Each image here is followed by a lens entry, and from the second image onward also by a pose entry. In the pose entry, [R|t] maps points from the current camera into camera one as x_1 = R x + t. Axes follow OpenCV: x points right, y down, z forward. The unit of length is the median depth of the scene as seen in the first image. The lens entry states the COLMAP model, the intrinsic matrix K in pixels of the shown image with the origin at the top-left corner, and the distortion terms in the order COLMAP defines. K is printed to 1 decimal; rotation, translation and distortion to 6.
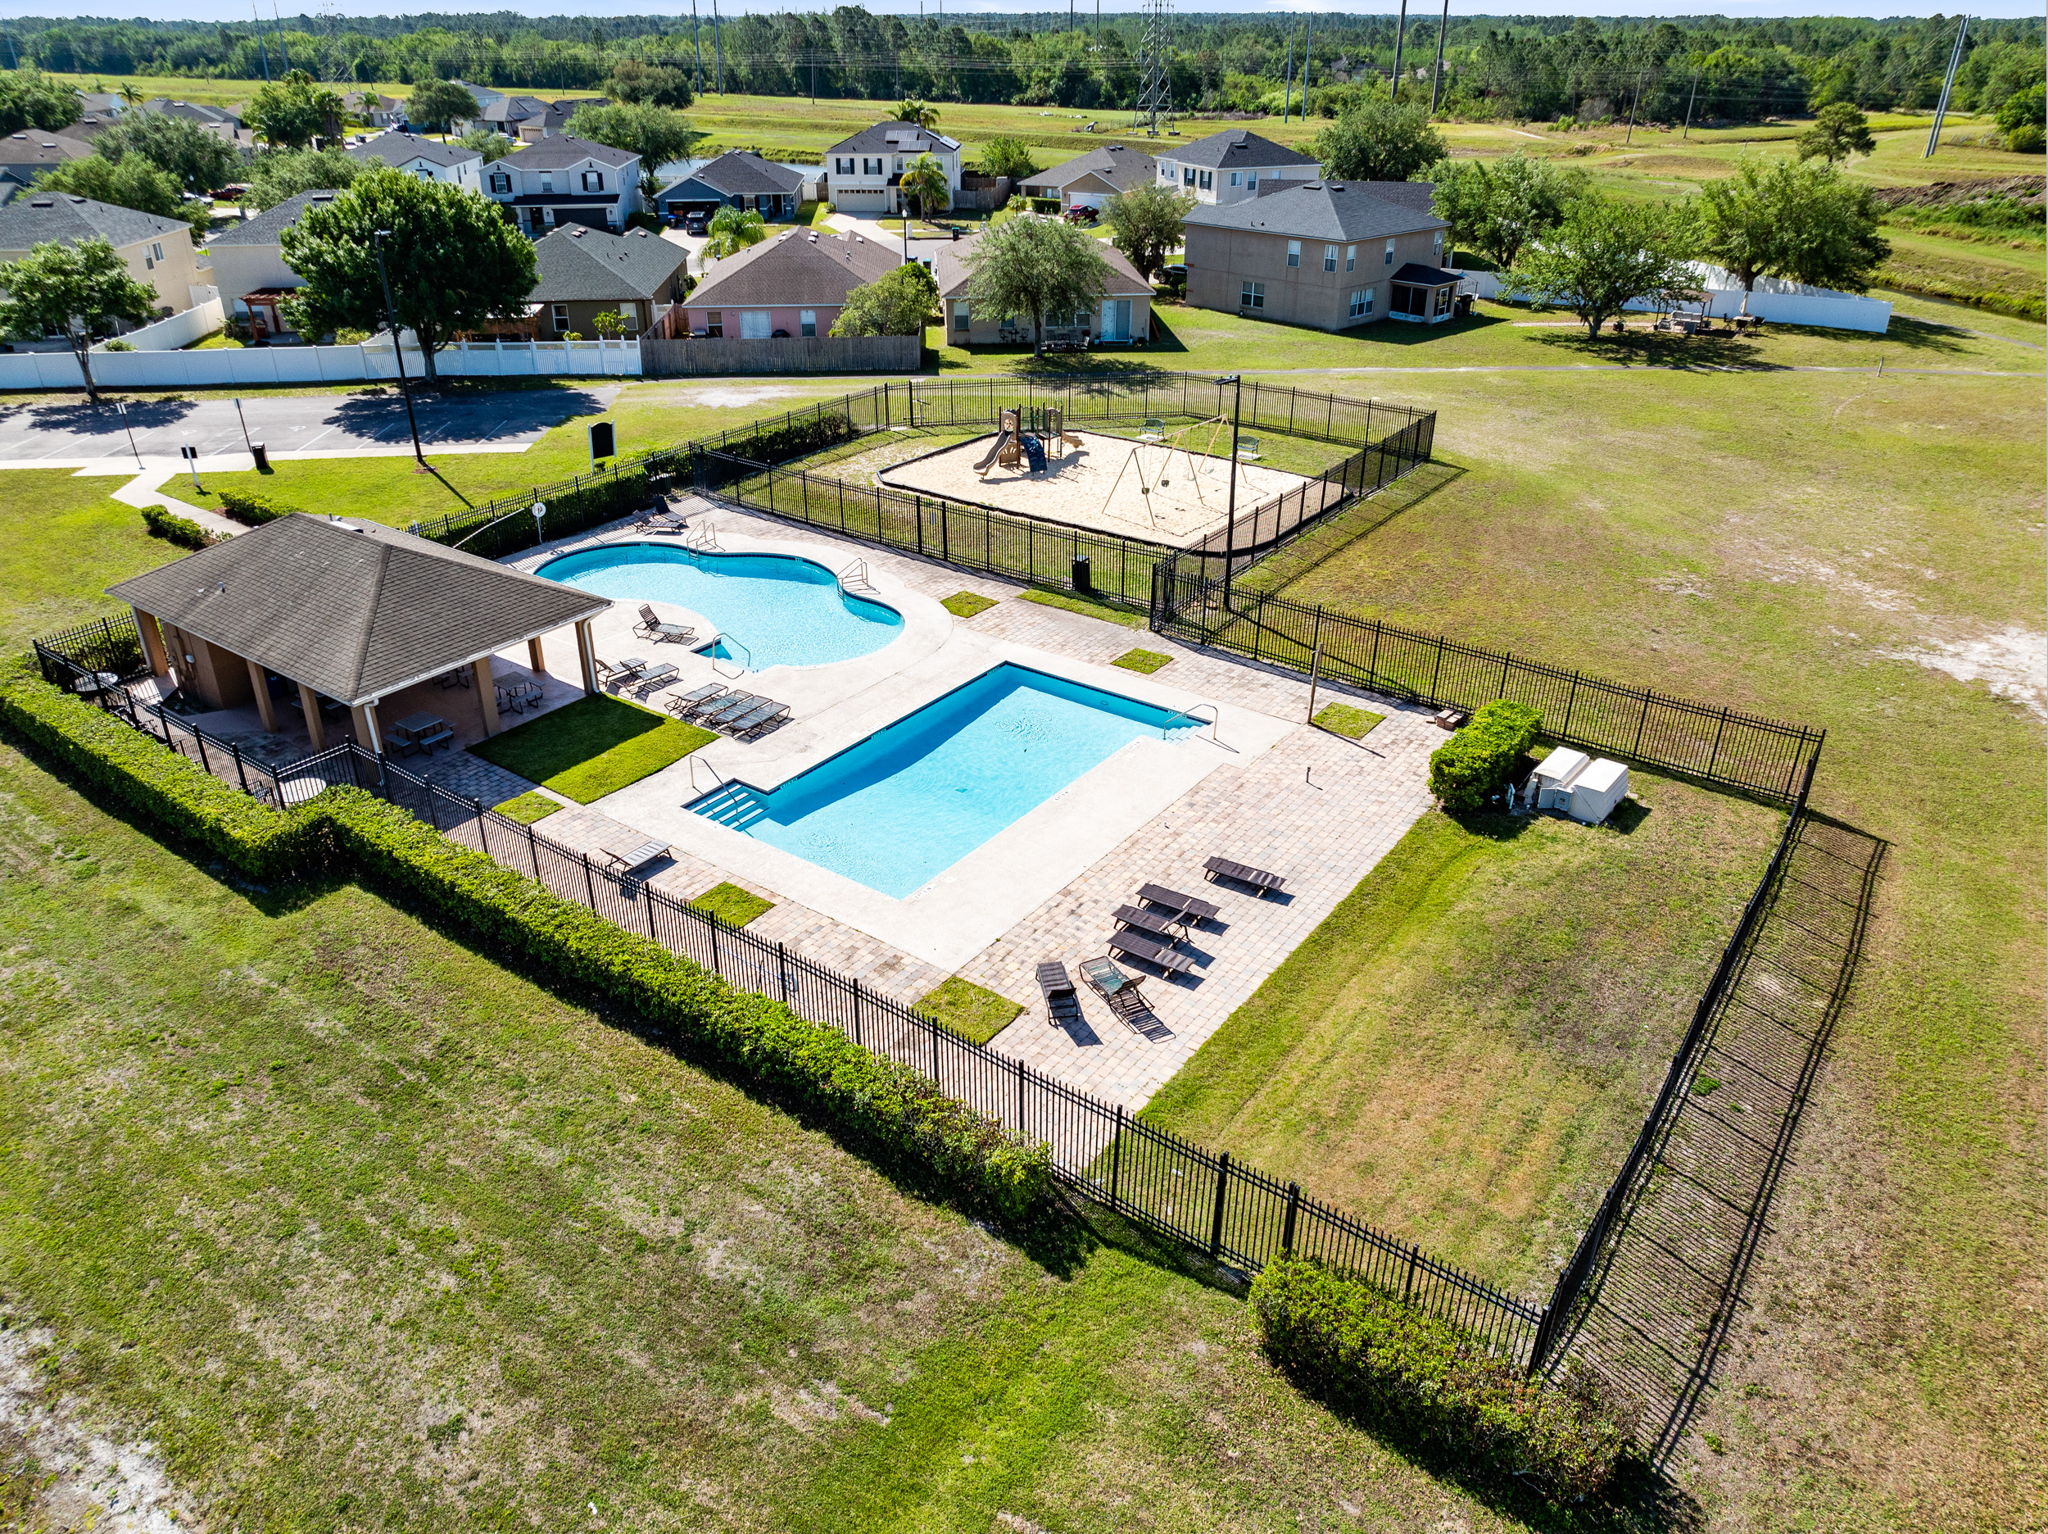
lens RADIAL K [[1431.7, 0, 1021.9], [0, 1431.7, 764.6], [0, 0, 1]] dist [-0.034956, 0.008020]
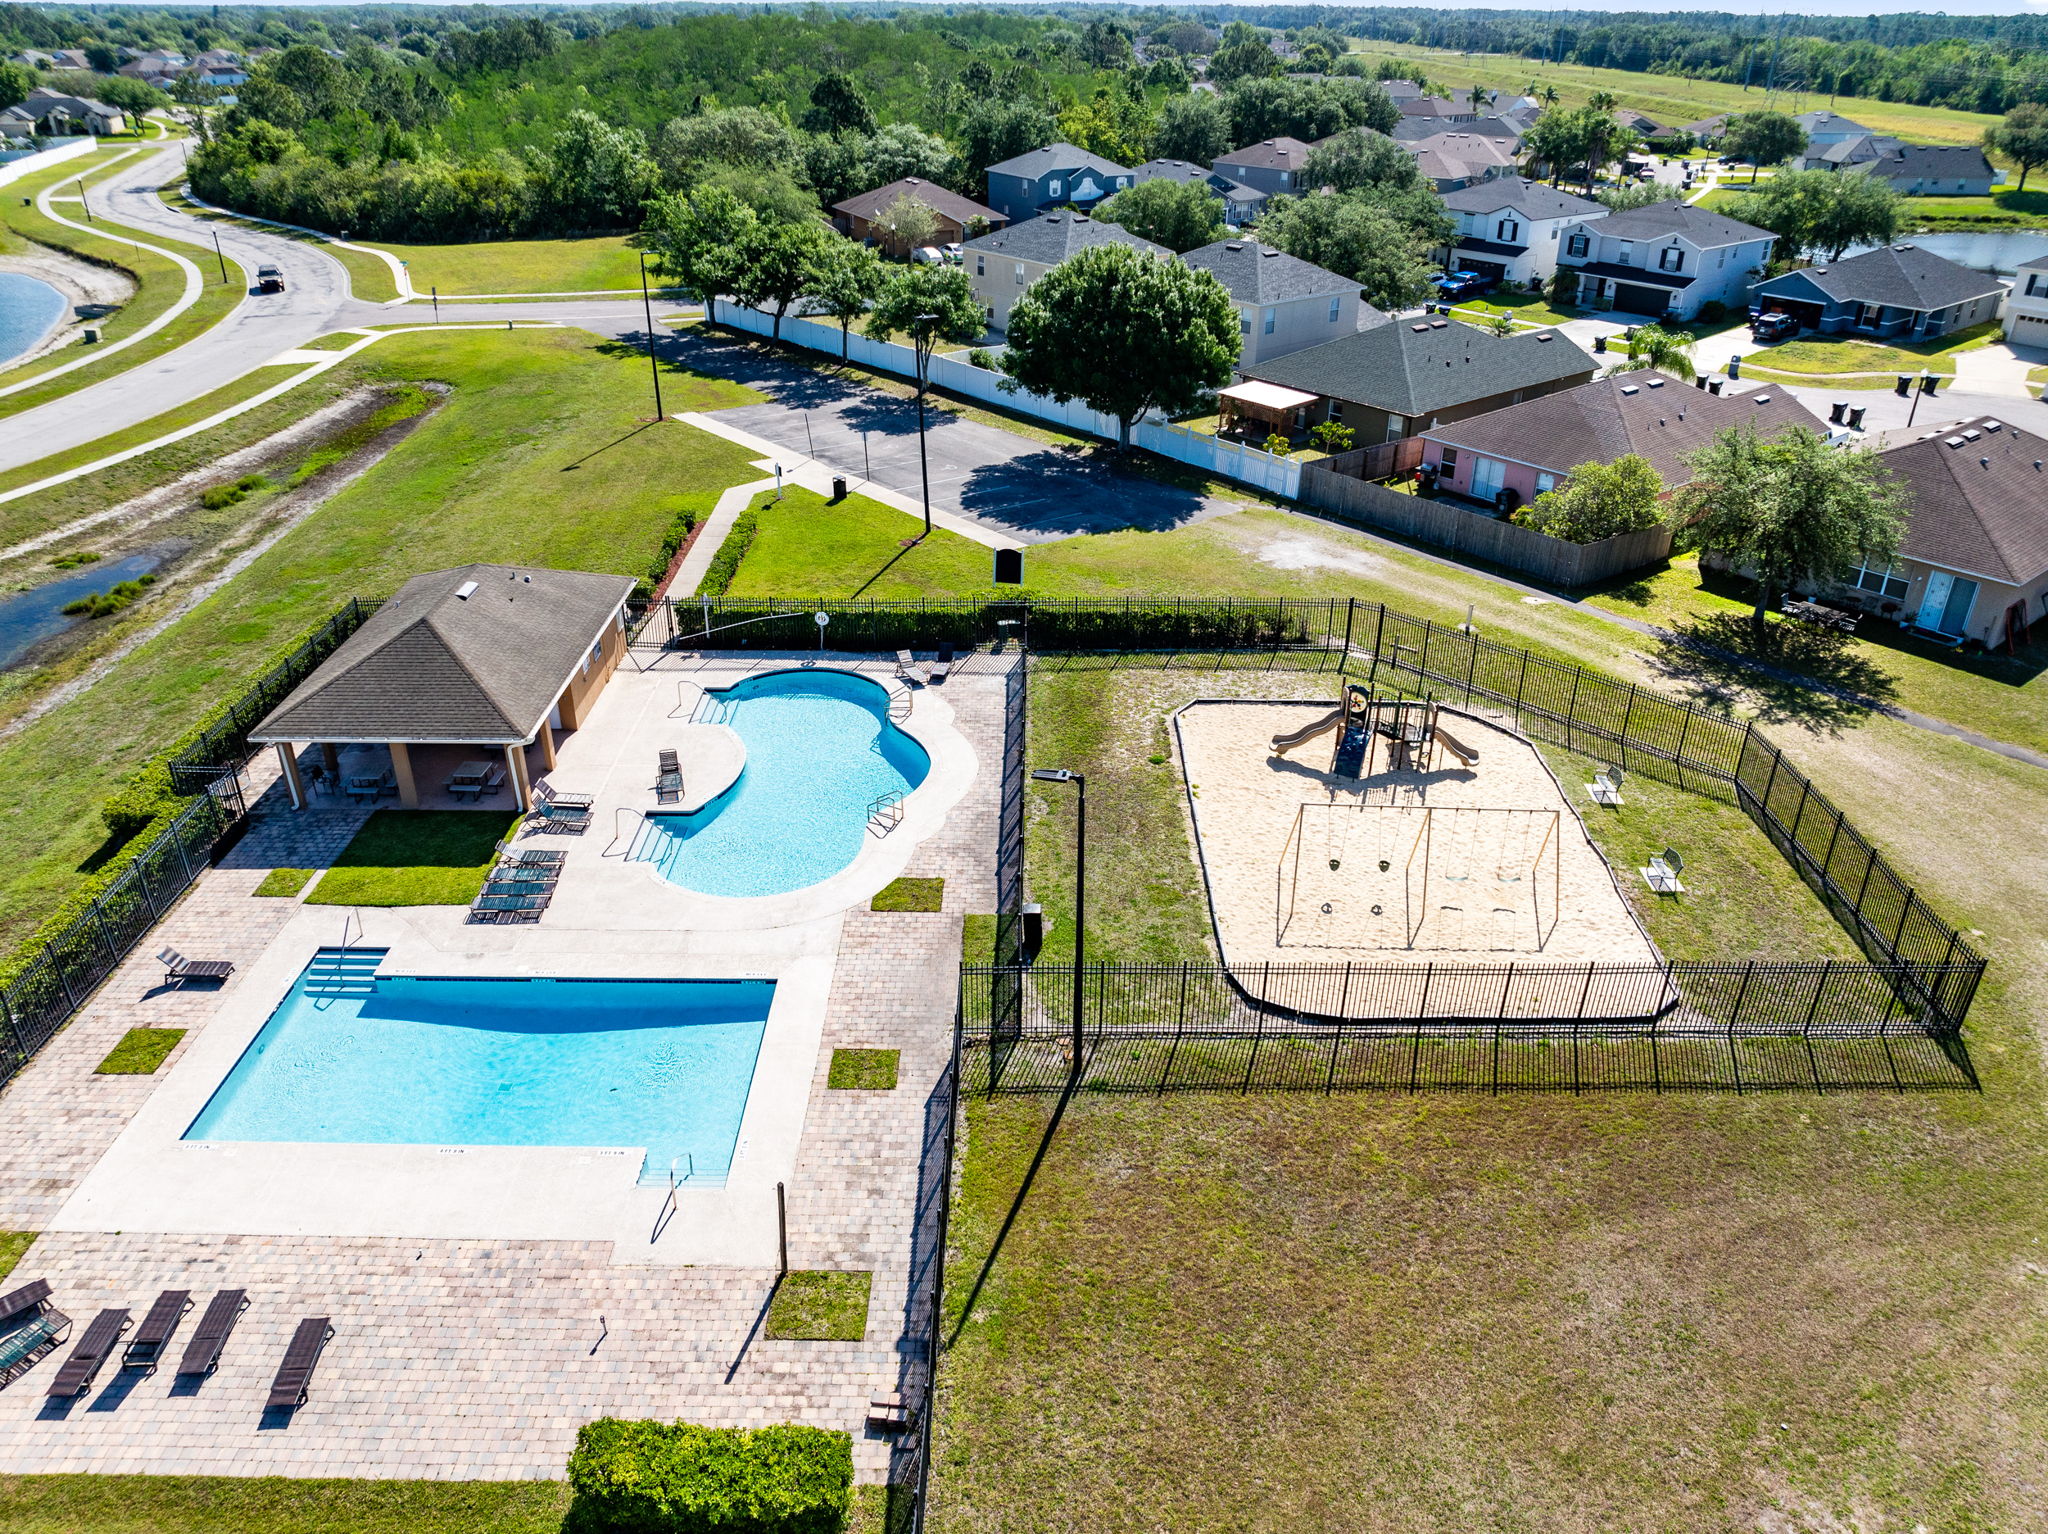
lens RADIAL K [[1431.7, 0, 1022.7], [0, 1431.7, 767.9], [0, 0, 1]] dist [-0.034956, 0.008020]
pose [[0.584179, 0.388854, -0.712409, 0.515339], [-0.384372, 0.905632, 0.179134, -0.324916], [0.714838, 0.169183, 0.678516, 0.440997]]
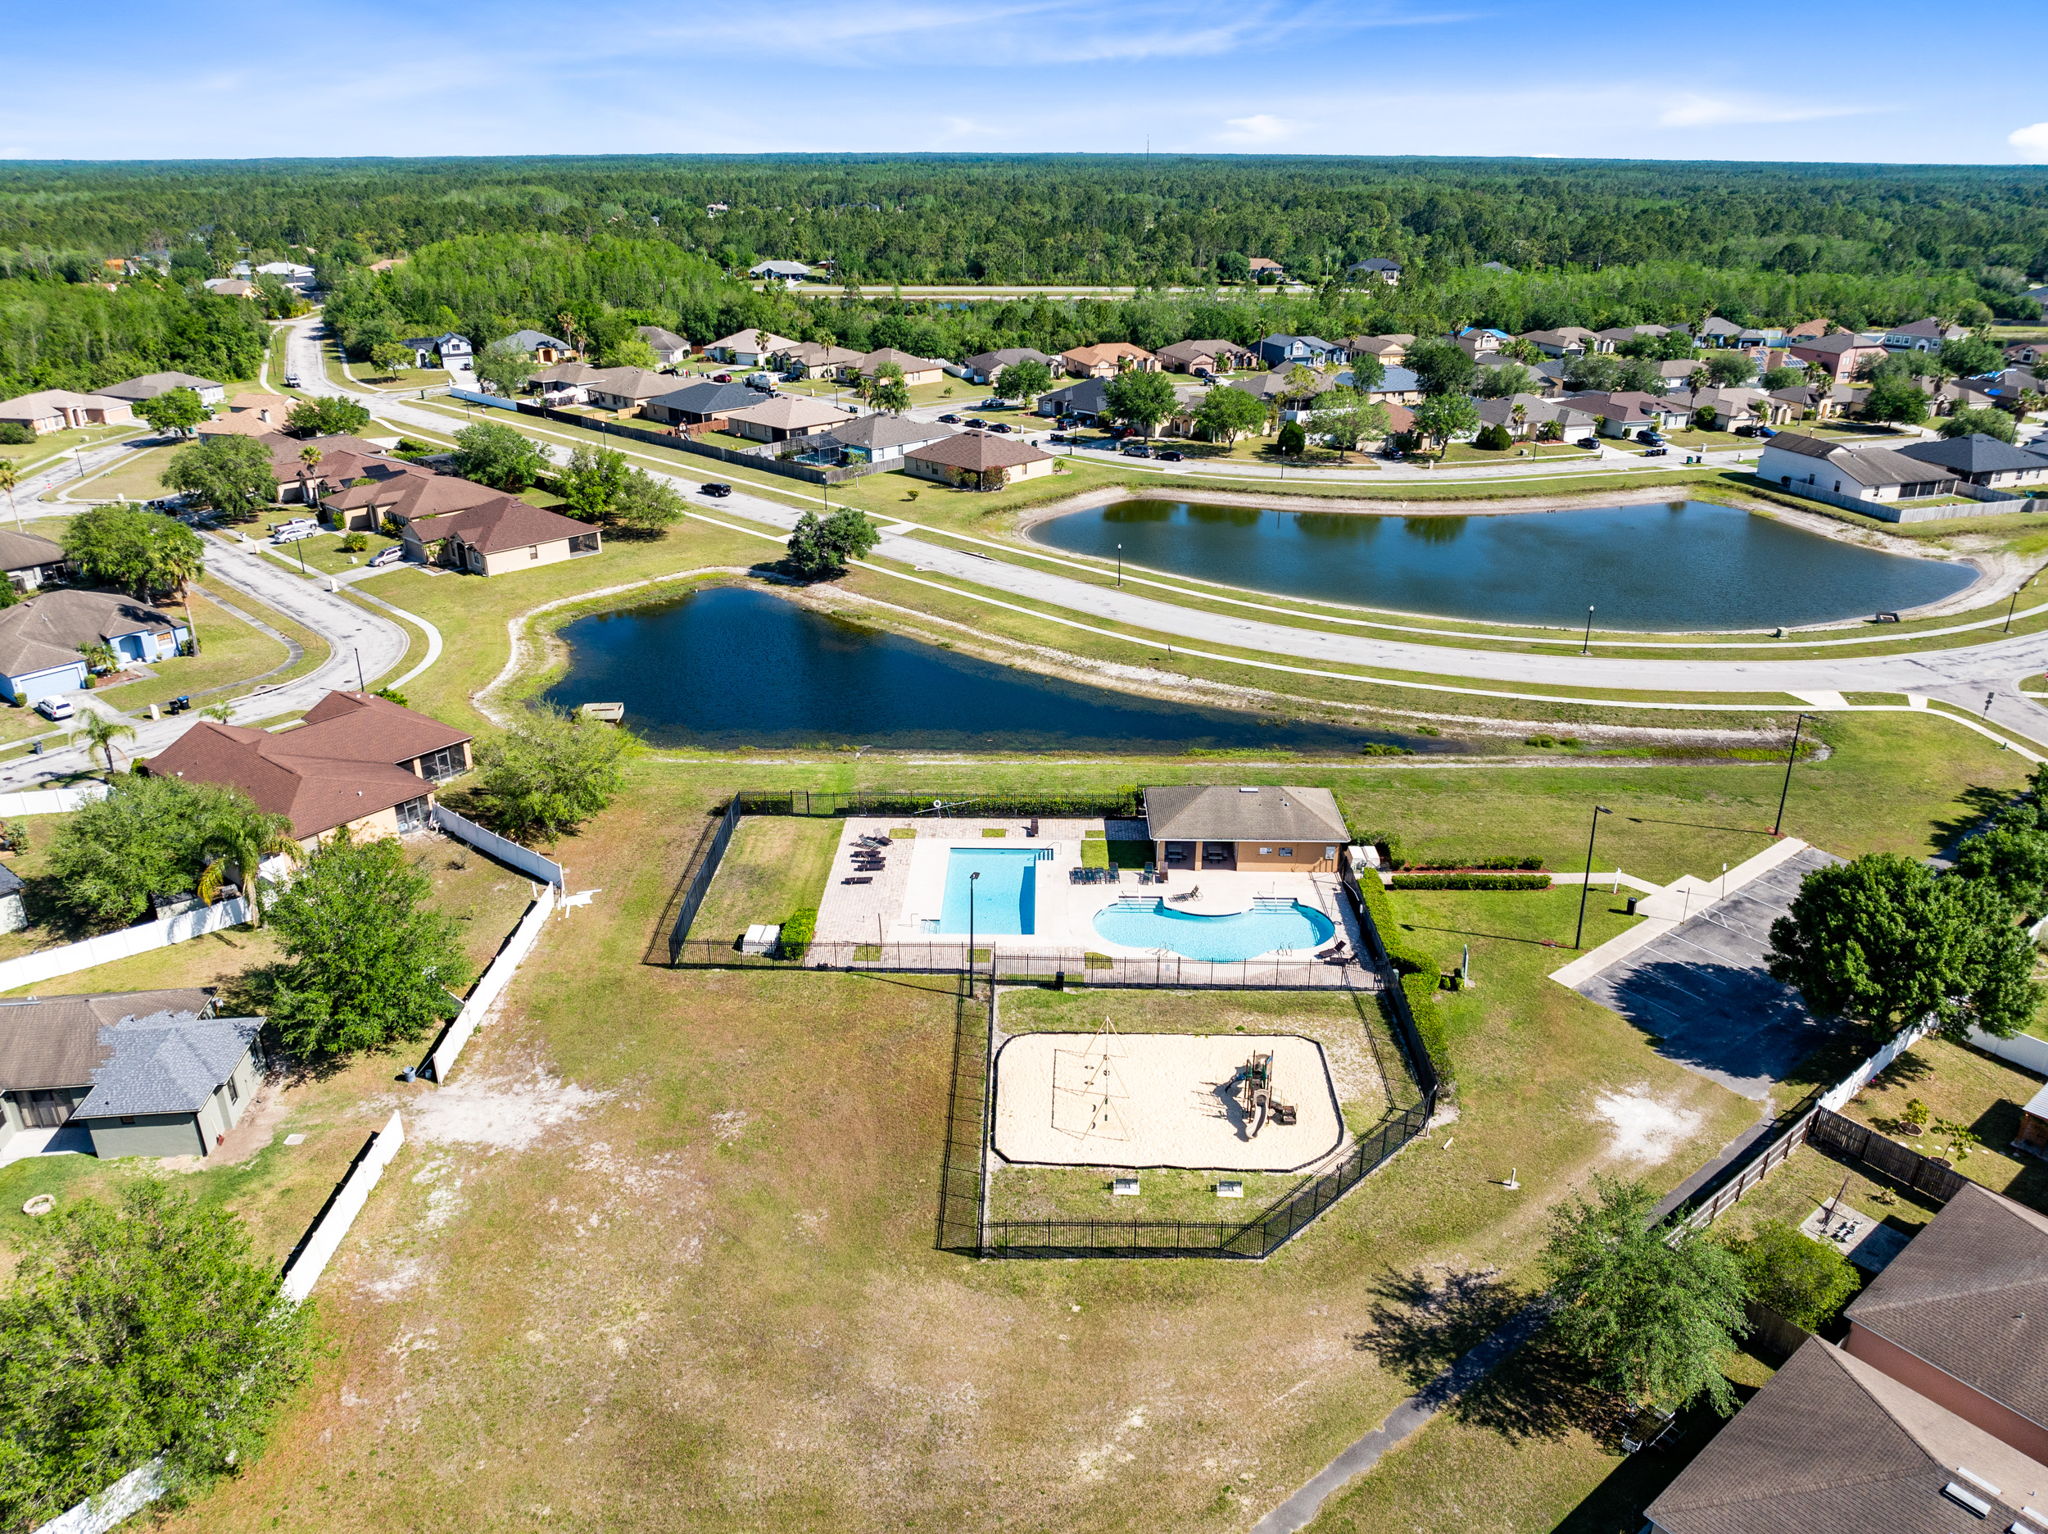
lens RADIAL K [[1431.7, 0, 1024.4], [0, 1431.7, 767.9], [0, 0, 1]] dist [-0.034956, 0.008020]
pose [[-0.818340, 0.226404, -0.528262, 0.868802], [-0.270556, 0.659173, 0.701634, -1.405958], [0.507069, 0.717100, -0.478172, 1.522414]]
